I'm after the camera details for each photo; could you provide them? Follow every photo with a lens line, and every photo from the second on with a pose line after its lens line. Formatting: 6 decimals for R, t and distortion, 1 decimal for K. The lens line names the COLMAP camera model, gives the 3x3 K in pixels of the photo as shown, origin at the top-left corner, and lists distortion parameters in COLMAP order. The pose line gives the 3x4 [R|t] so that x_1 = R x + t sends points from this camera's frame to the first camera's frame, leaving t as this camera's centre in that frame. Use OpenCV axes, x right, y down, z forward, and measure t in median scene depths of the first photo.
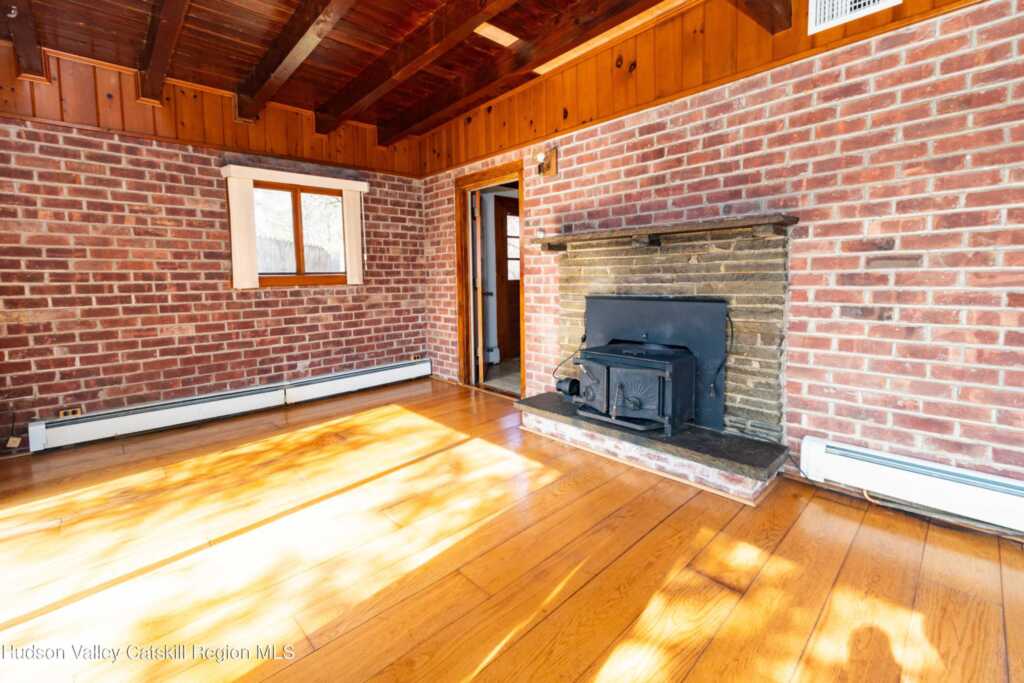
lens RADIAL K [[477.5, 0, 524.4], [0, 477.5, 327.6], [0, 0, 1]] dist [0.003857, -0.001400]
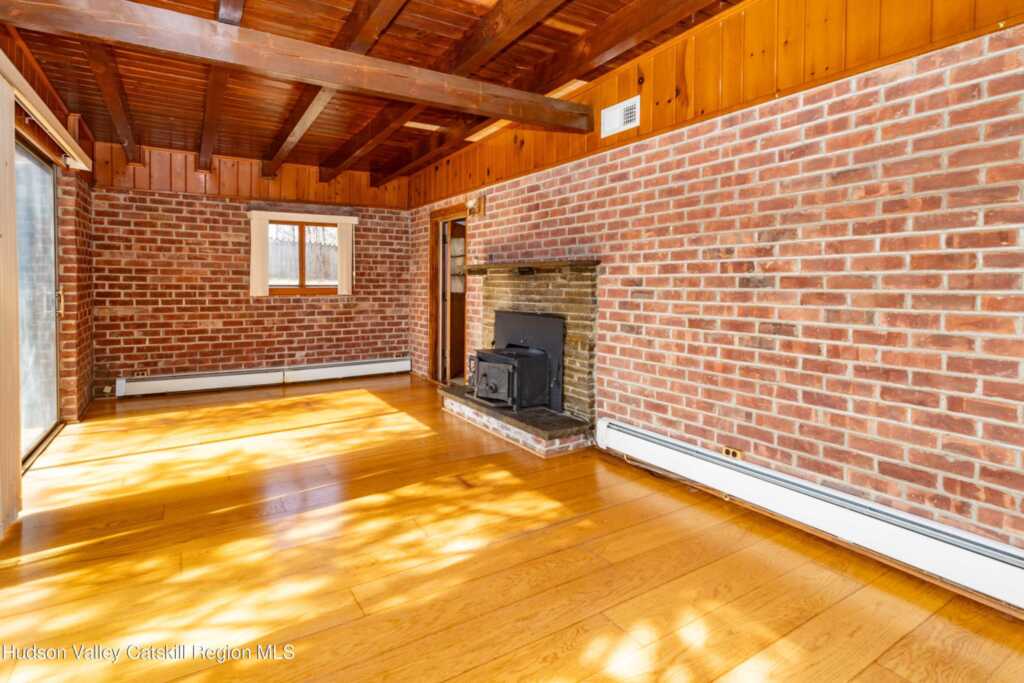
lens RADIAL K [[512.0, 0, 513.2], [0, 512.0, 314.2], [0, 0, 1]] dist [0.000317, 0.001361]
pose [[0.987531, 0.036104, -0.153230, 0.436319], [-0.043562, 0.998010, -0.045599, 0.006933], [0.151279, 0.051706, 0.987138, -0.413767]]
